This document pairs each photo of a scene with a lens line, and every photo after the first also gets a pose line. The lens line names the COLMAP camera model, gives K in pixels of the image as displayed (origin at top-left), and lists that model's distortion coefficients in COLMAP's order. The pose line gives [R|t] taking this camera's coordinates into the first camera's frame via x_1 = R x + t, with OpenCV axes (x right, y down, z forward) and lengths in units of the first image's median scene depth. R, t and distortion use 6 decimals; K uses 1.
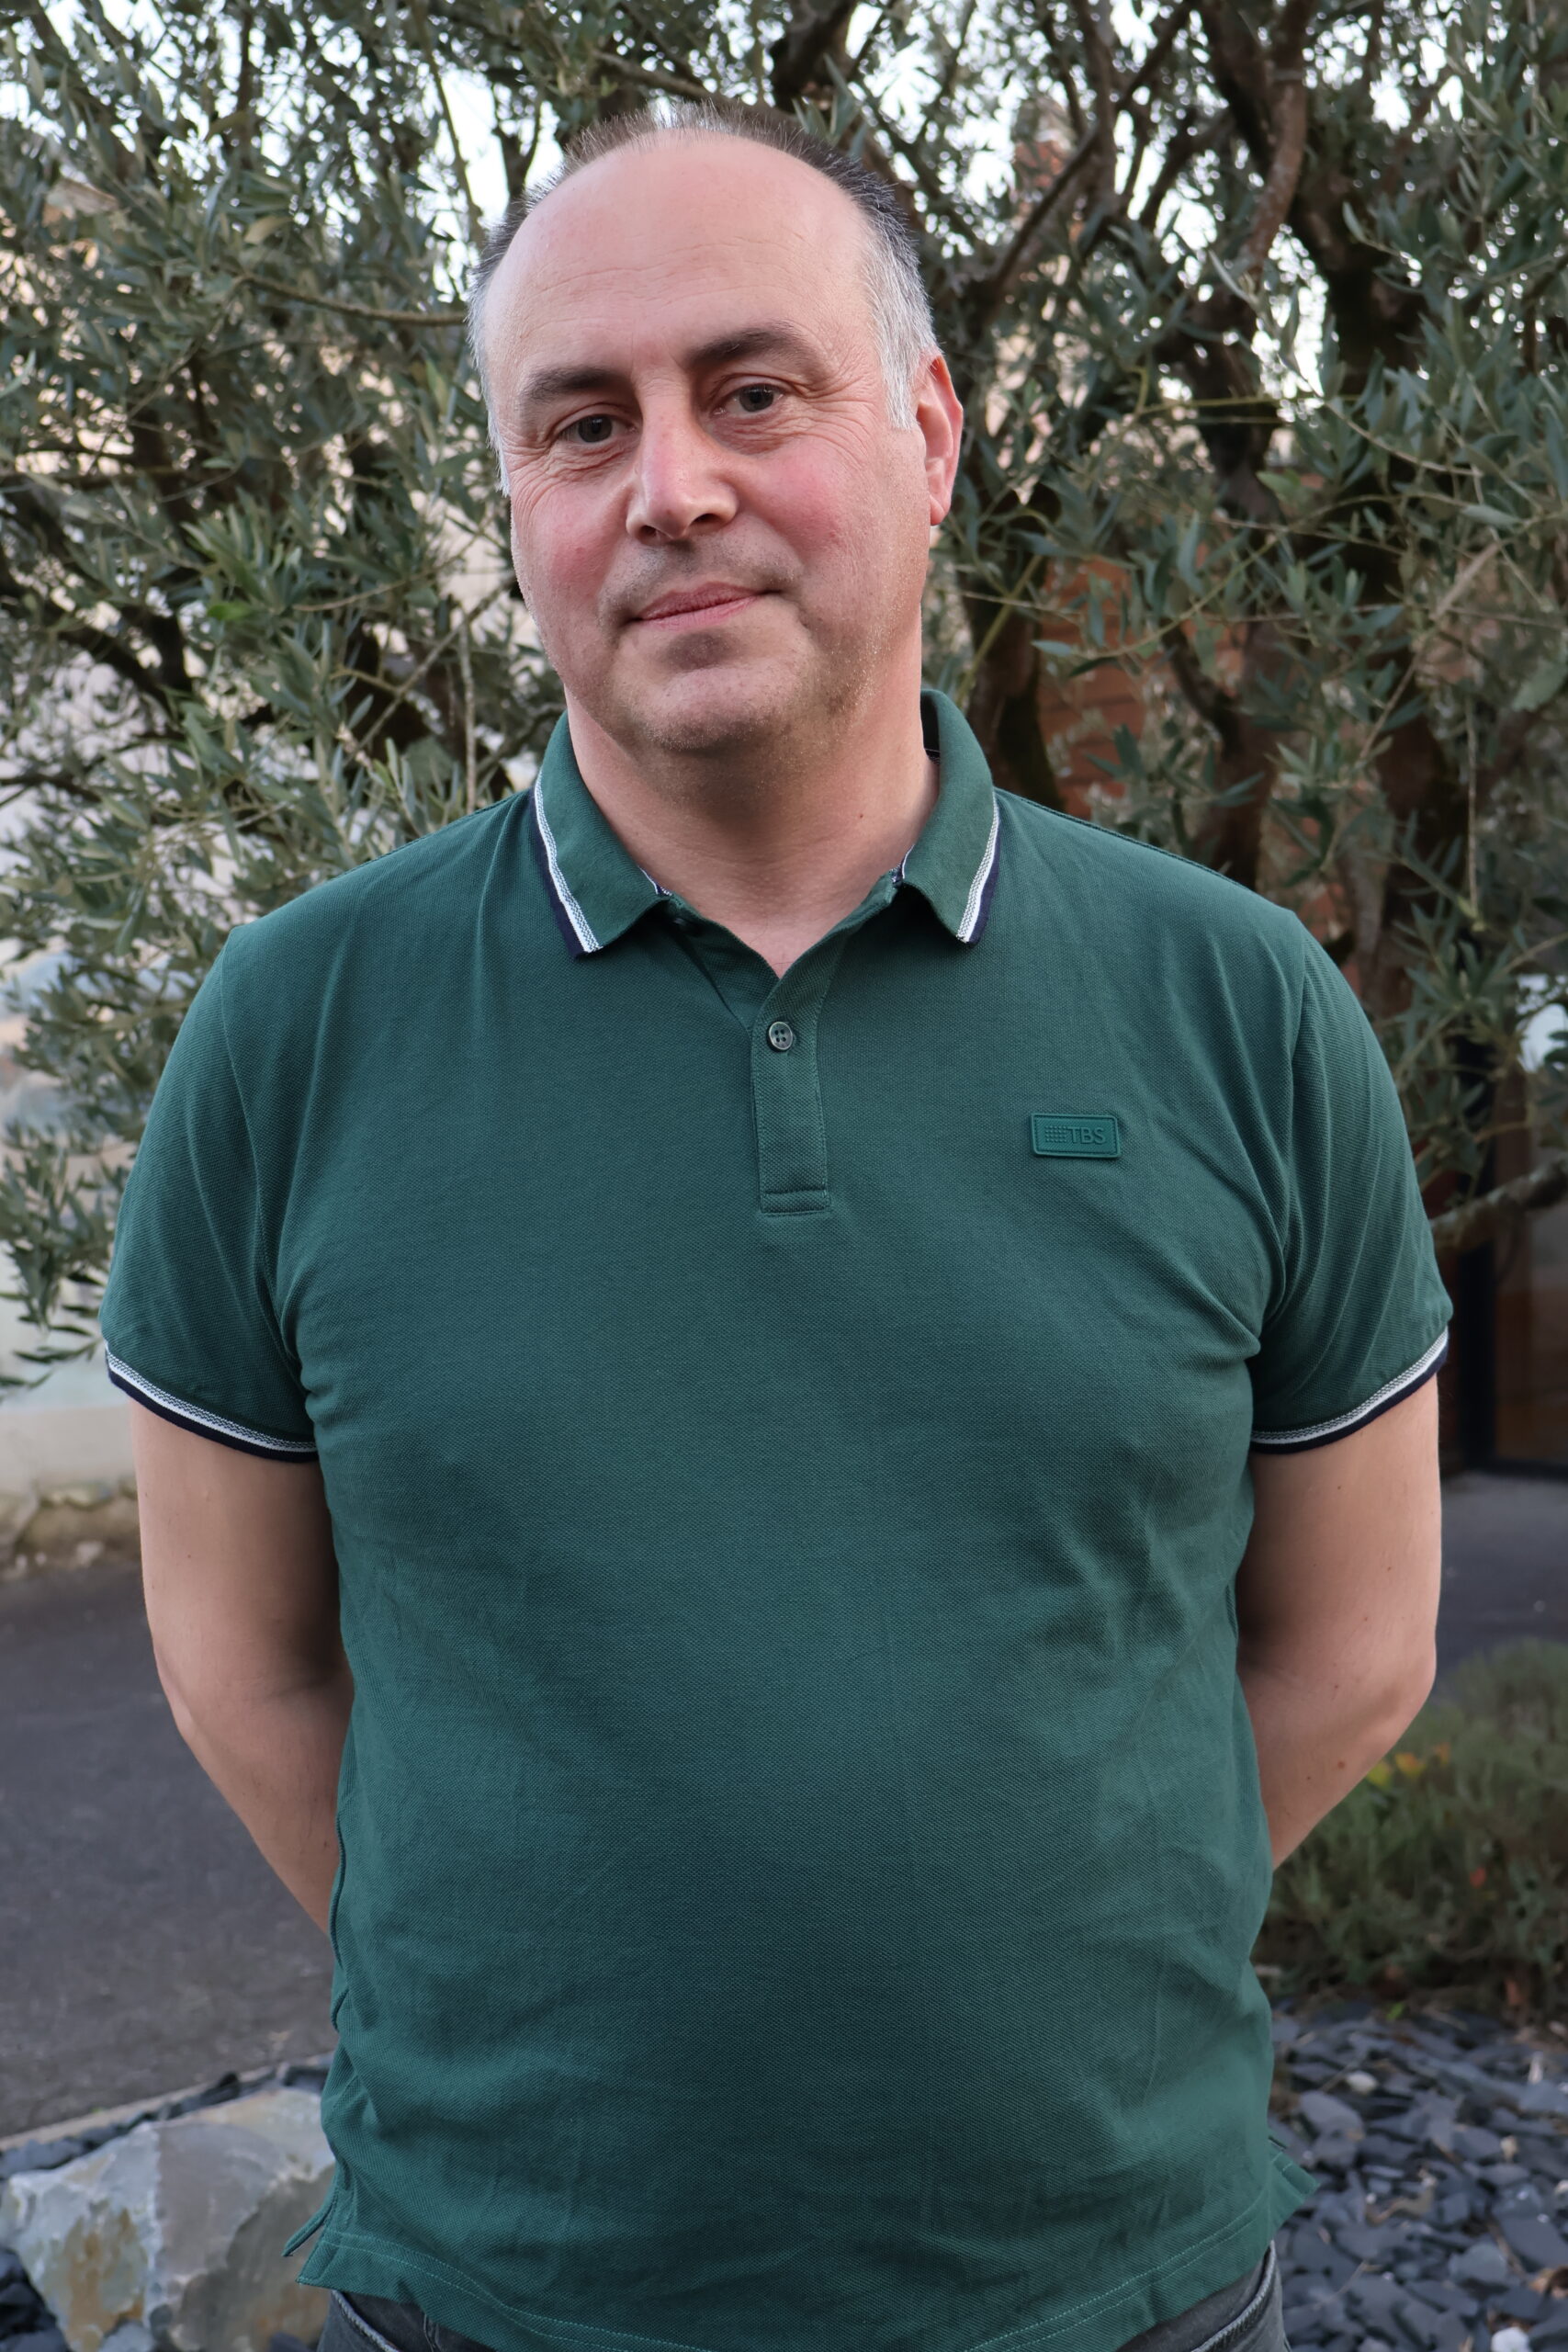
lens RADIAL K [[2978.3, 0, 809.0], [0, 2978.3, 1217.6], [0, 0, 1]] dist [0.002700, 0.000000]
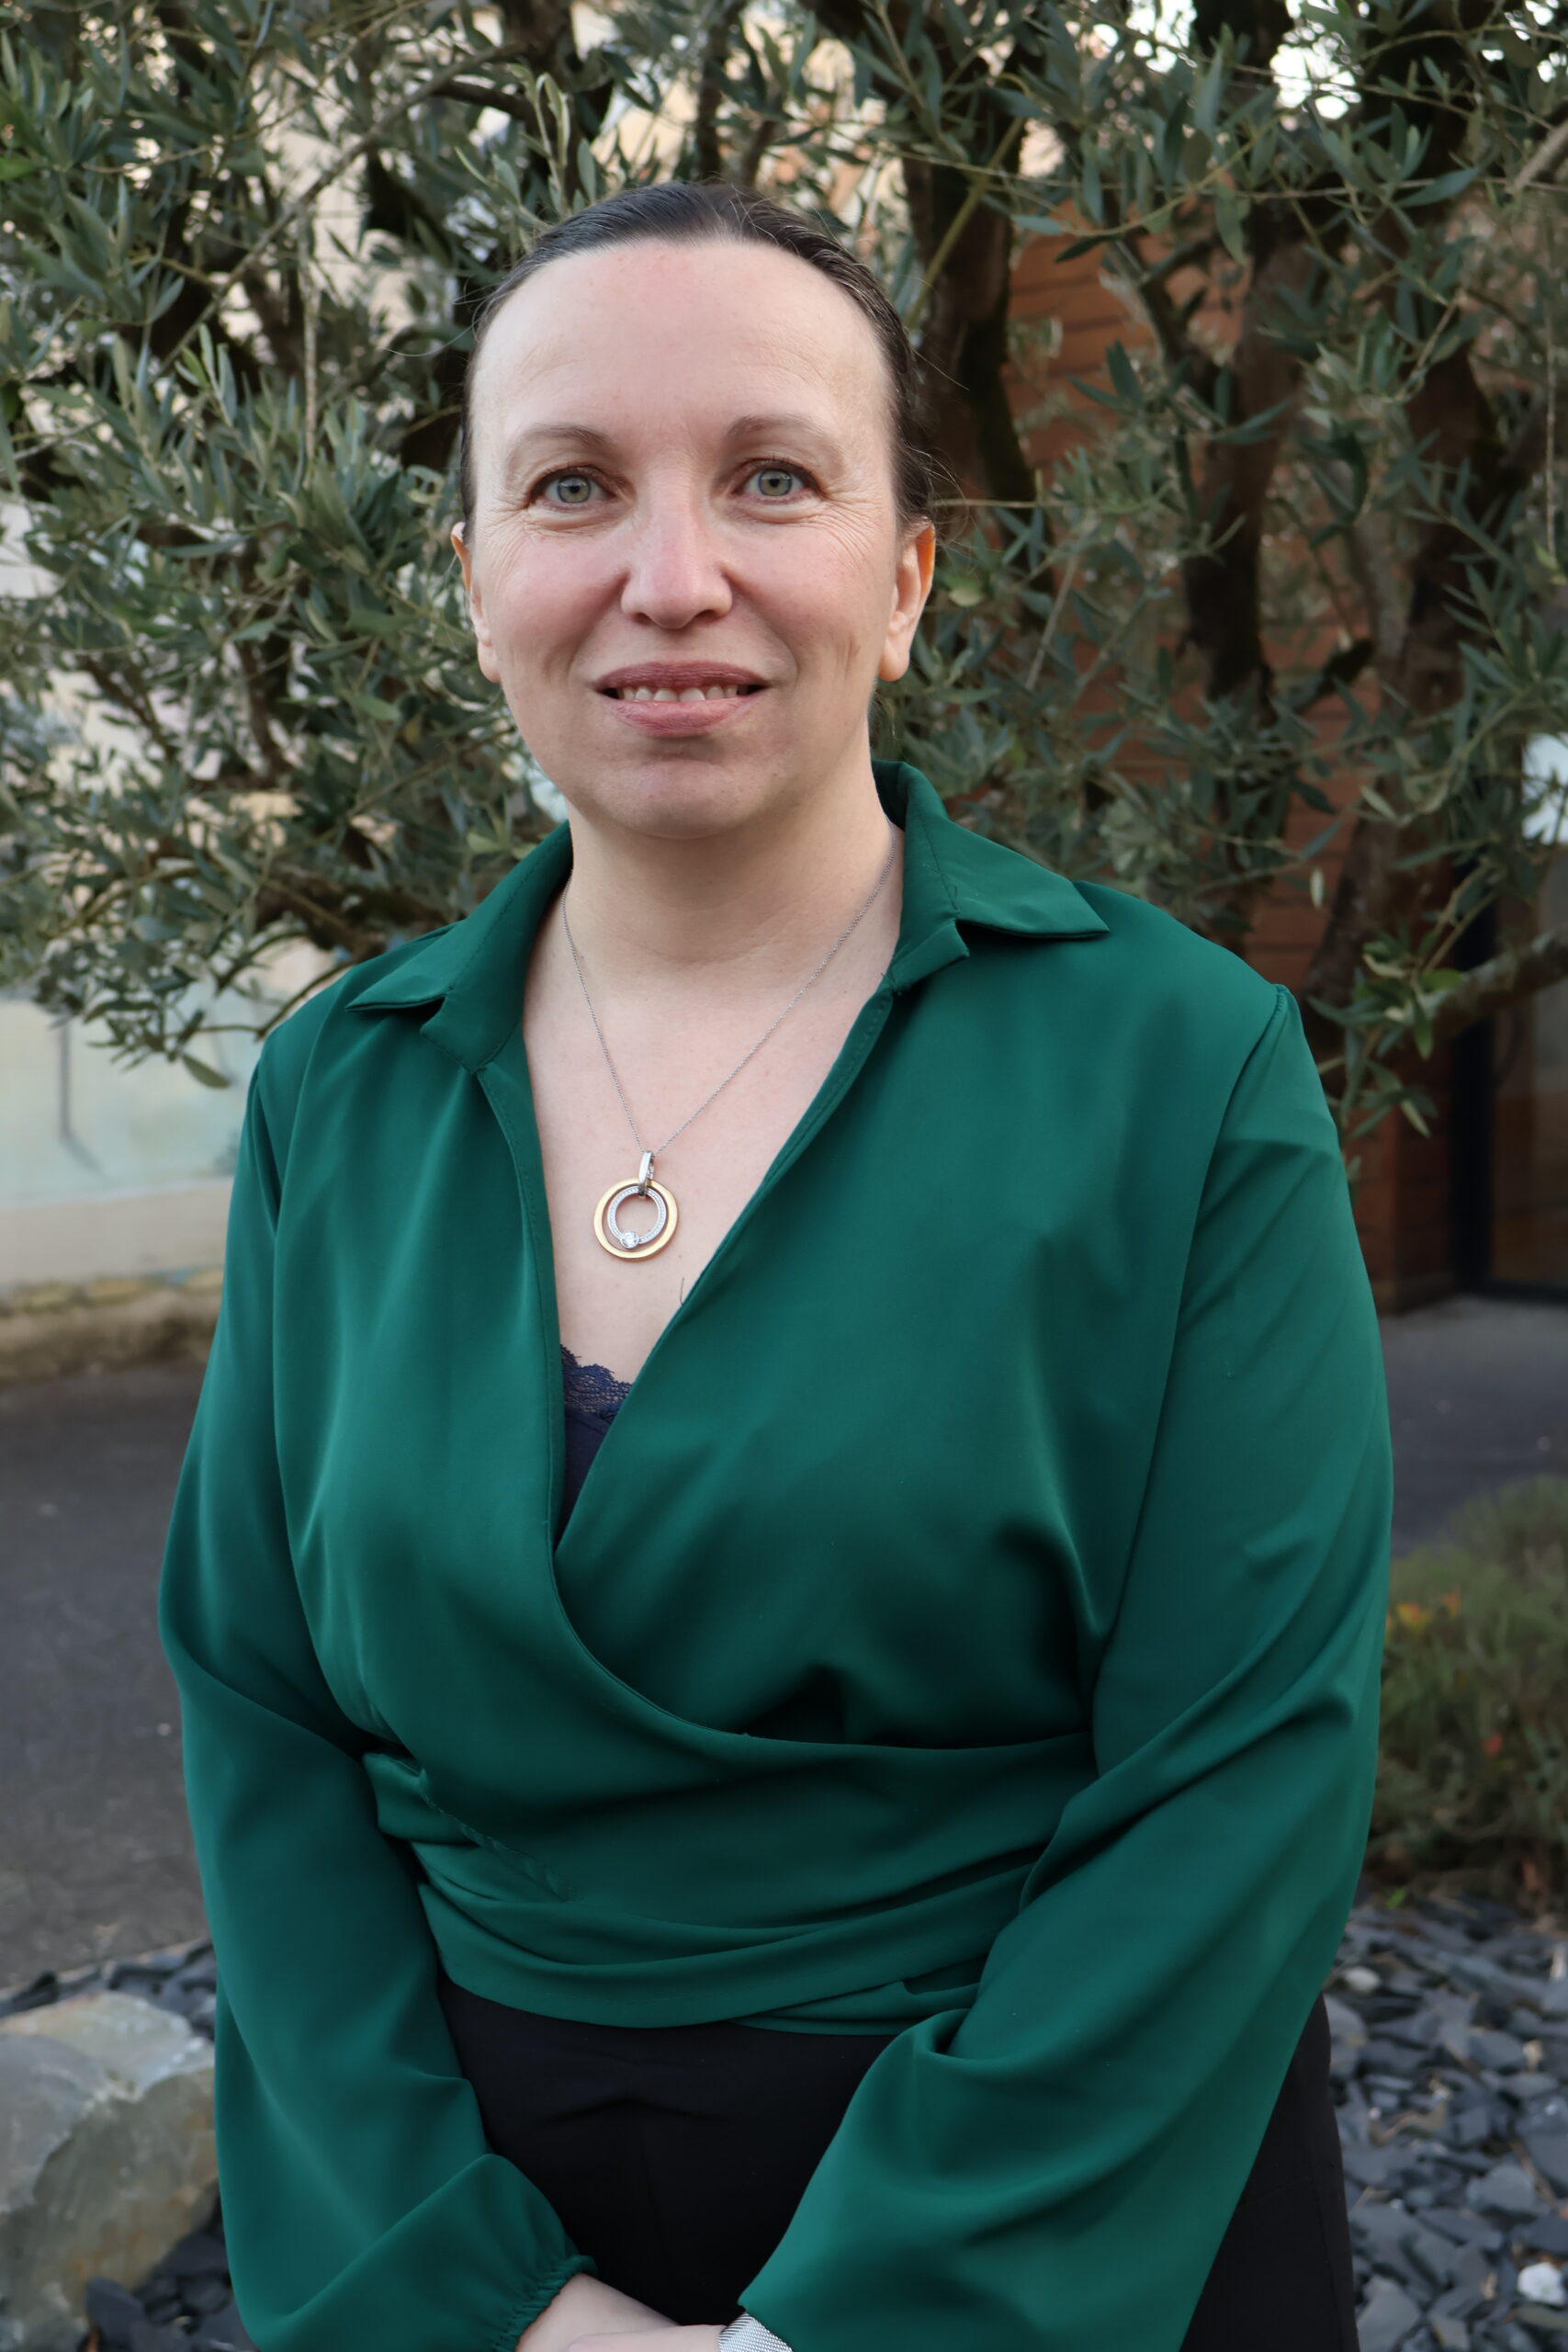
lens RADIAL K [[3286.6, 0, 812.5], [0, 3286.6, 1206.9], [0, 0, 1]] dist [-0.001904, 0.000000]
pose [[0.999566, 0.002911, 0.029303, -0.003023], [-0.004508, 0.998500, 0.054564, 0.020726], [-0.029100, -0.054672, 0.998080, 0.089656]]
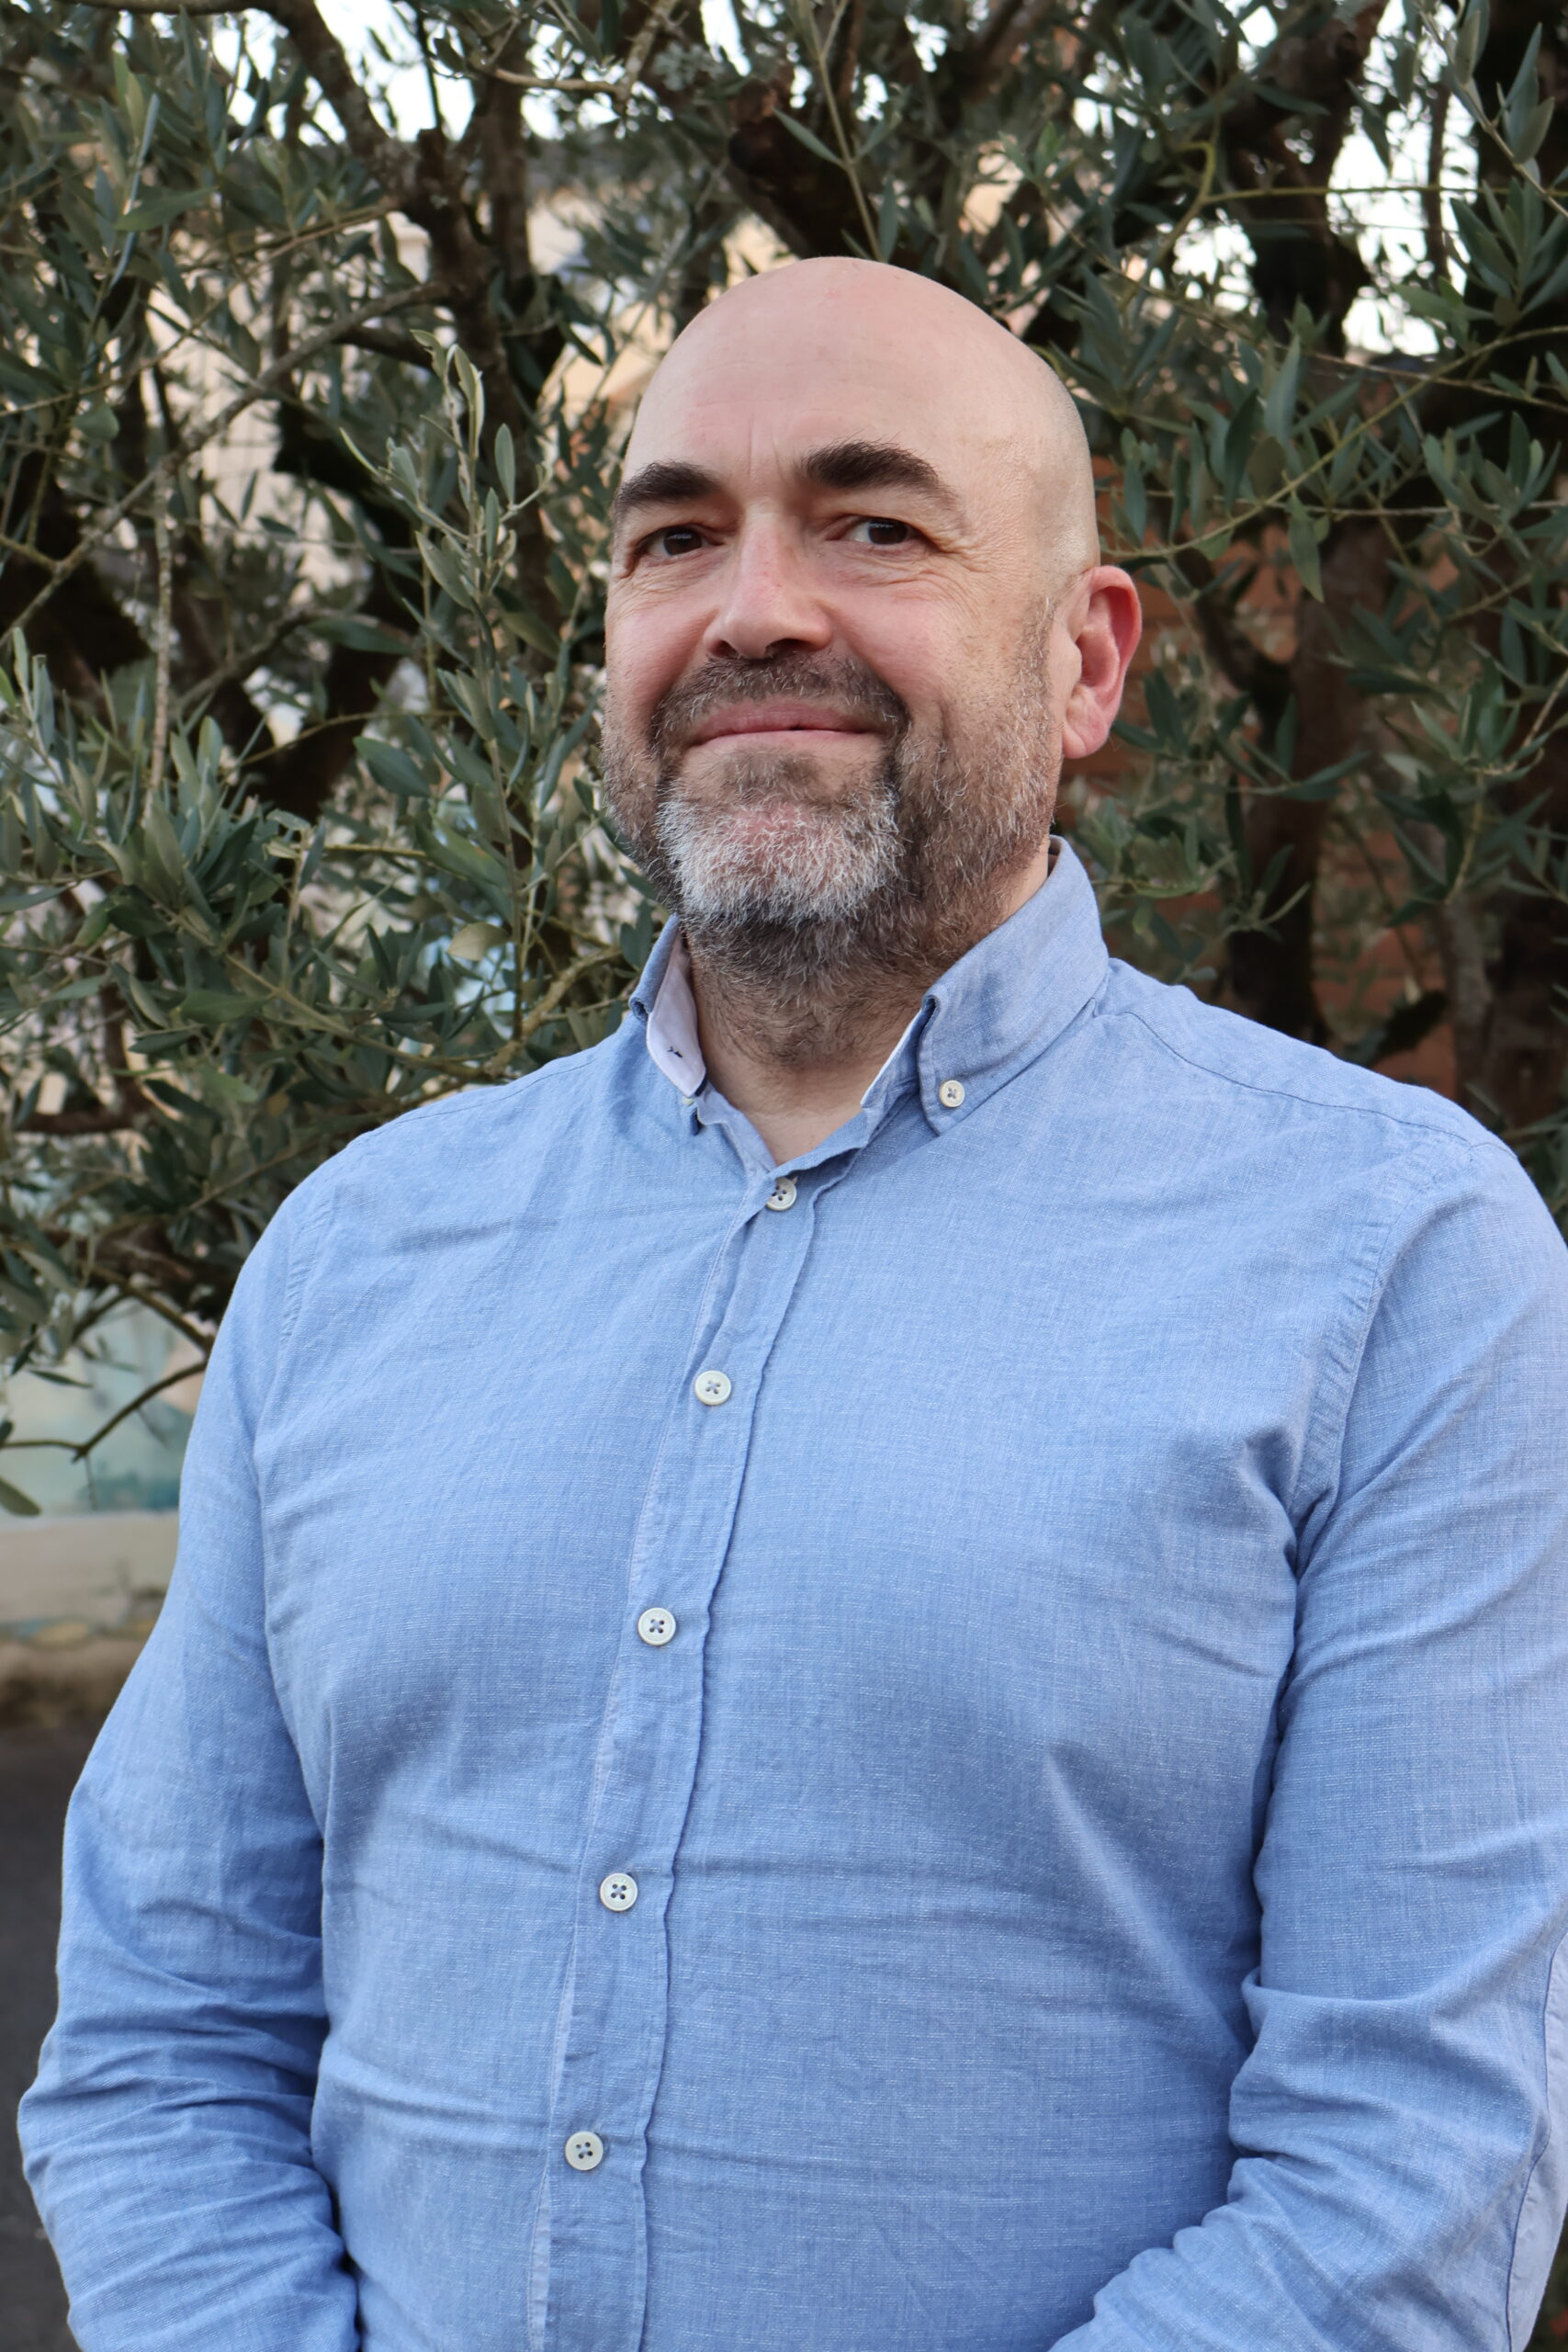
lens RADIAL K [[3688.5, 0, 808.8], [0, 3688.5, 1197.4], [0, 0, 1]] dist [0.025156, 0.000000]
pose [[0.998507, 0.042008, 0.034927, 0.003720], [-0.040879, 0.998638, -0.032426, -0.017538], [-0.036242, 0.030950, 0.998864, 0.175183]]
